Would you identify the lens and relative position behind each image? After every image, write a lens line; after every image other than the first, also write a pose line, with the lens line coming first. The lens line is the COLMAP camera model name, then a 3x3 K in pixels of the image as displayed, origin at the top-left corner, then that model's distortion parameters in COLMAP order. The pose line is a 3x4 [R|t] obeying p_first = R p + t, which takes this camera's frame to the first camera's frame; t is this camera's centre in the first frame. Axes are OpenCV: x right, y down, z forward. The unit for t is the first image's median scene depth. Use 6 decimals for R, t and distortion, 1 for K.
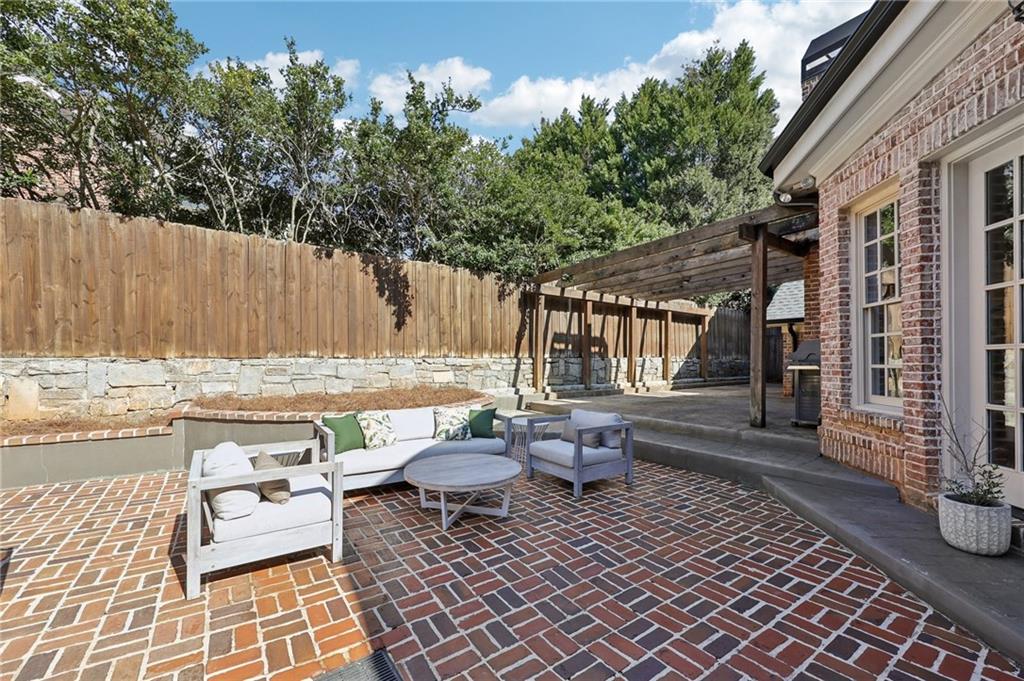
lens RADIAL K [[420.9, 0, 535.9], [0, 420.9, 354.8], [0, 0, 1]] dist [0.000466, 0.000293]
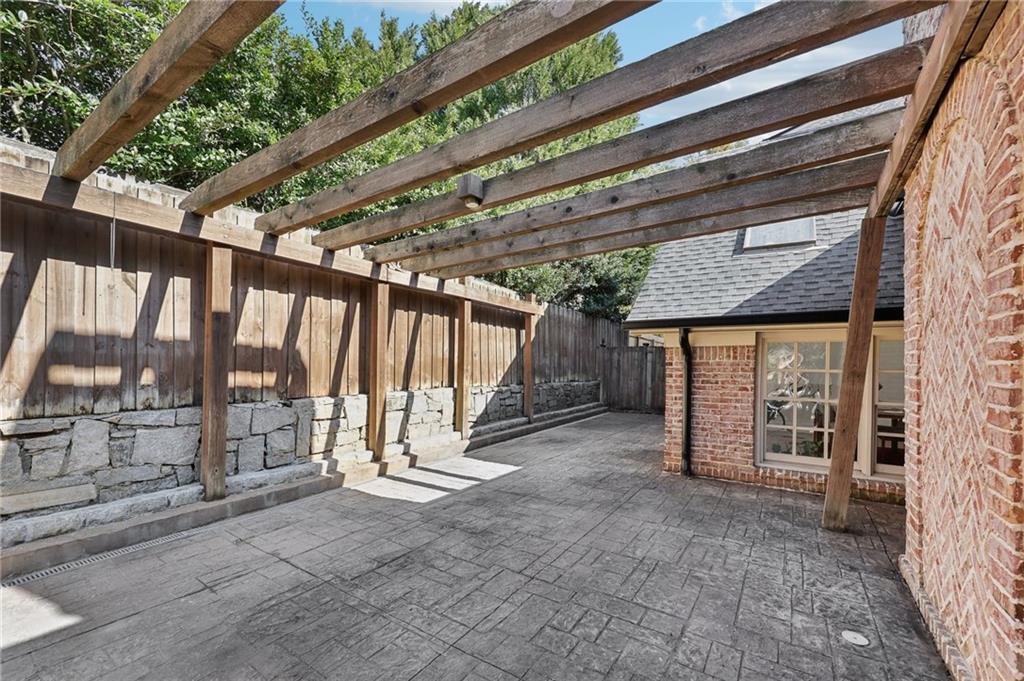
lens RADIAL K [[420.9, 0, 499.6], [0, 420.9, 366.8], [0, 0, 1]] dist [0.000466, 0.000293]
pose [[0.954919, 0.007172, 0.296779, 0.202826], [-0.012199, 0.999812, 0.015090, -0.029043], [-0.296614, -0.018030, 0.954827, 0.488135]]
